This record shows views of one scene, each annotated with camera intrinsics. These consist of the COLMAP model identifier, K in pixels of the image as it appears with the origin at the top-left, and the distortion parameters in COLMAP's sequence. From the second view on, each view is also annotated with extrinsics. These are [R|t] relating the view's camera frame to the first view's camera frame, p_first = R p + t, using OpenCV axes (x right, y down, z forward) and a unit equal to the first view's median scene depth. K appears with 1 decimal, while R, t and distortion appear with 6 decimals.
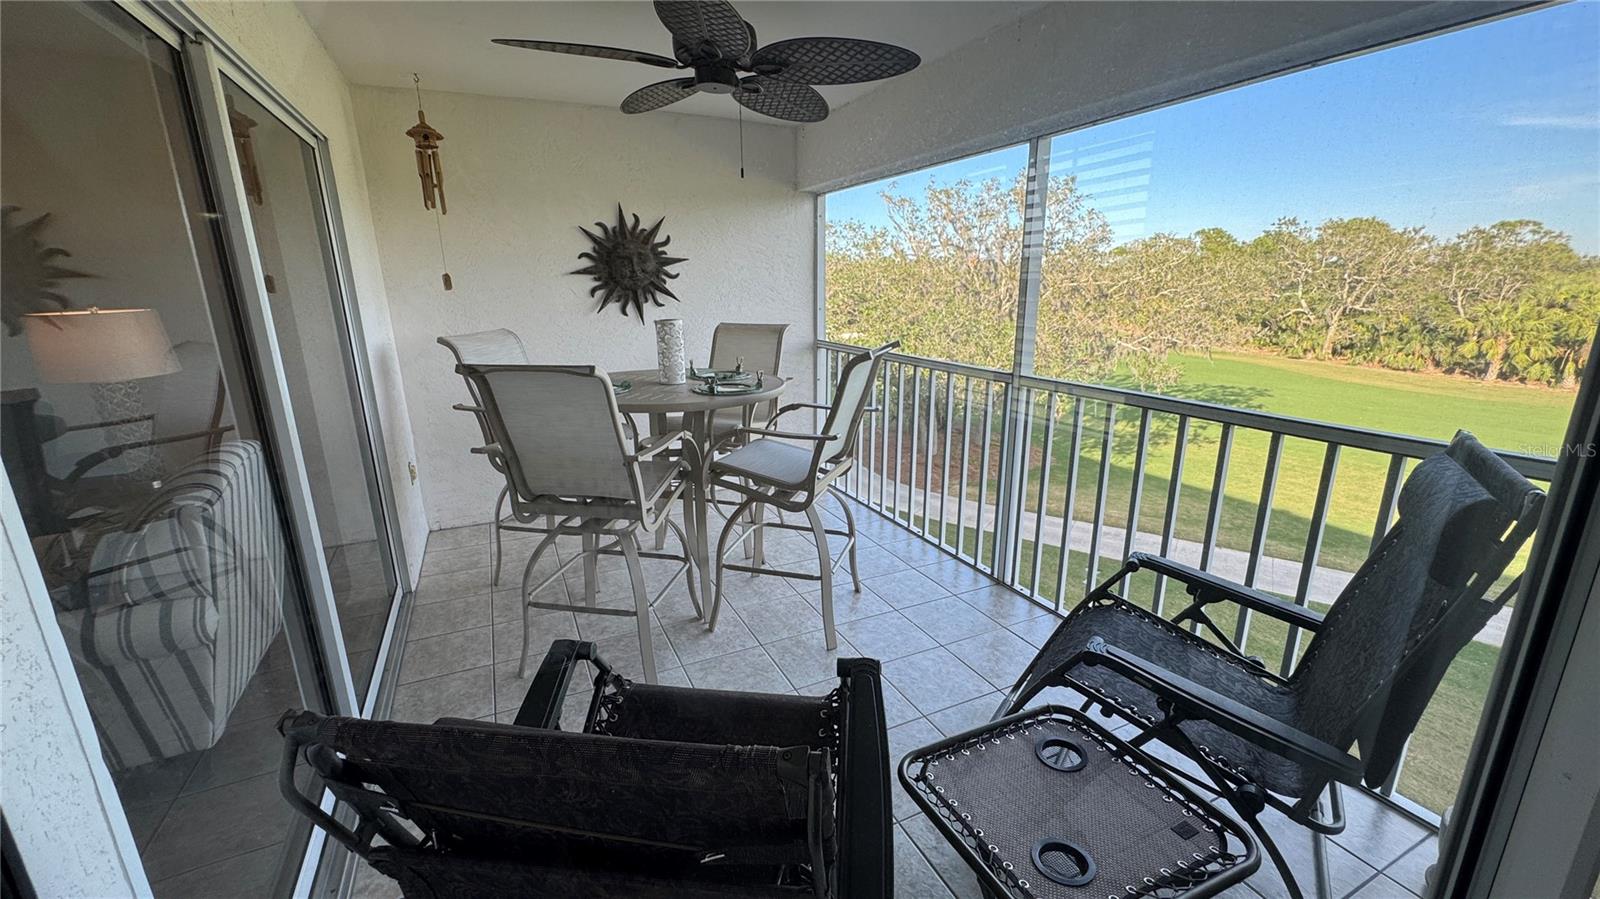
lens RADIAL K [[642.4, 0, 801.1], [0, 642.4, 456.3], [0, 0, 1]] dist [-0.004631, 0.000263]
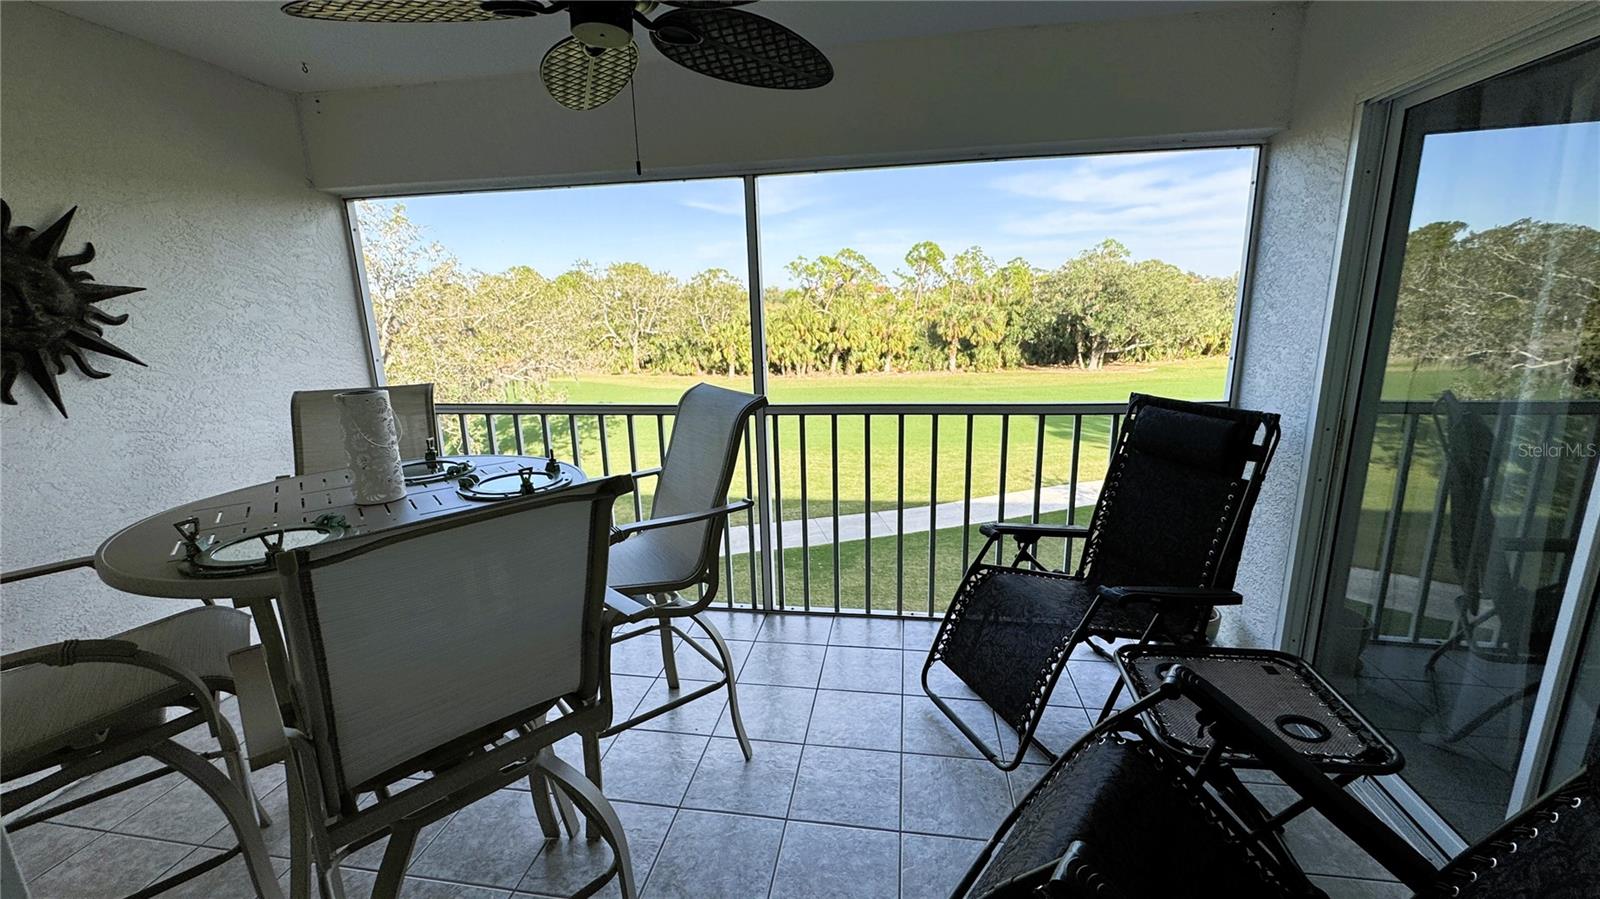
lens RADIAL K [[642.4, 0, 794.3], [0, 642.4, 451.7], [0, 0, 1]] dist [-0.004631, 0.000263]
pose [[0.568272, -0.191369, 0.800278, -0.324911], [0.236140, 0.969597, 0.064177, -0.076796], [-0.788229, 0.152508, 0.596185, 0.261363]]
